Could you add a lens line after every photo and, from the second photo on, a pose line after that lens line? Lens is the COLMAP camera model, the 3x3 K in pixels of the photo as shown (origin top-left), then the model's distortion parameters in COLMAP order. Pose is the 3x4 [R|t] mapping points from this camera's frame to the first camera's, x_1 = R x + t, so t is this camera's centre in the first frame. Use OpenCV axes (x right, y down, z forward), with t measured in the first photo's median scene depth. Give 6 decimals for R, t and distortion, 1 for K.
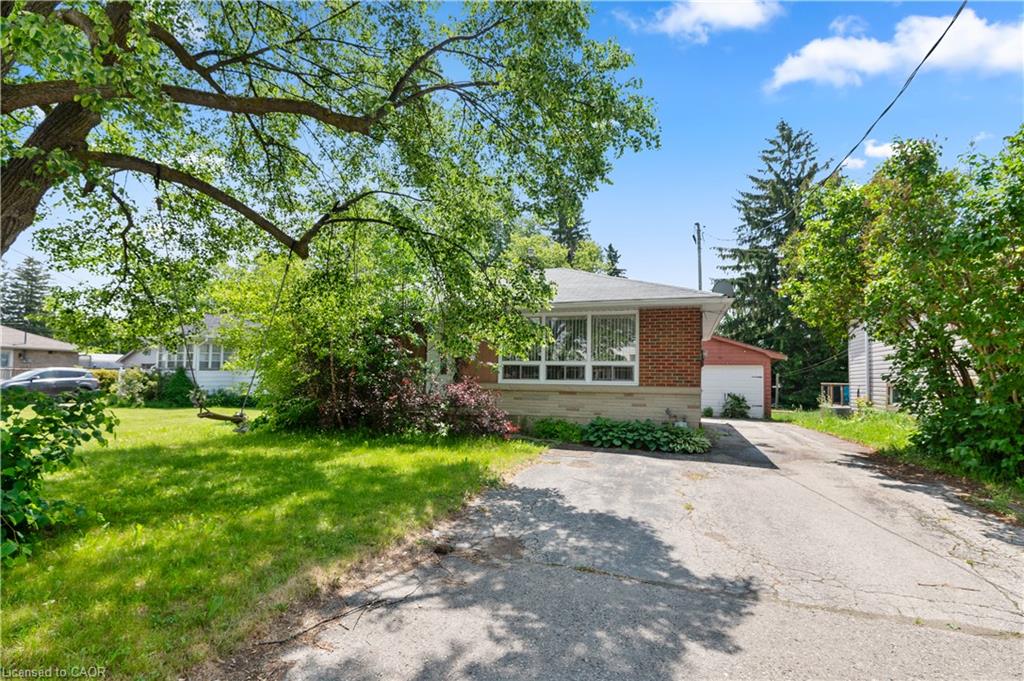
lens RADIAL K [[484.2, 0, 529.6], [0, 484.2, 357.0], [0, 0, 1]] dist [-0.000448, 0.000023]
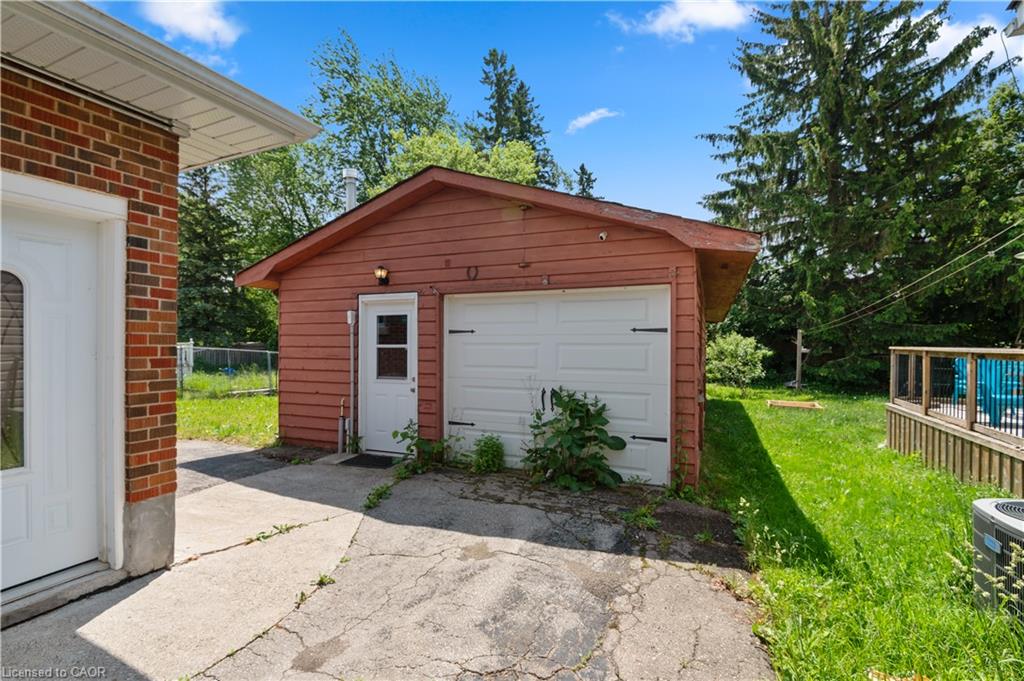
lens RADIAL K [[471.8, 0, 514.2], [0, 471.8, 342.6], [0, 0, 1]] dist [-0.025457, -0.000245]
pose [[0.994050, -0.012621, -0.108194, 0.426580], [0.017794, 0.998737, 0.046980, 0.034874], [0.107465, -0.048626, 0.993019, 0.740802]]
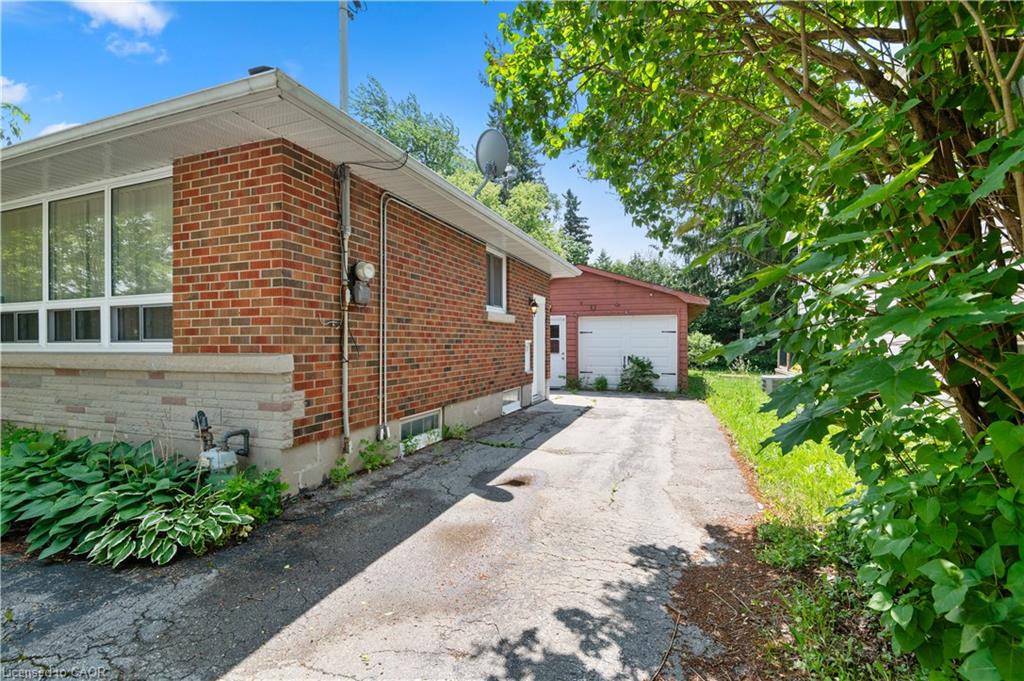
lens RADIAL K [[471.8, 0, 506.3], [0, 471.8, 341.9], [0, 0, 1]] dist [-0.025457, -0.000245]
pose [[0.998678, -0.016702, -0.048615, 0.273354], [0.019057, 0.998647, 0.048381, 0.019051], [0.047741, -0.049244, 0.997645, 0.325741]]
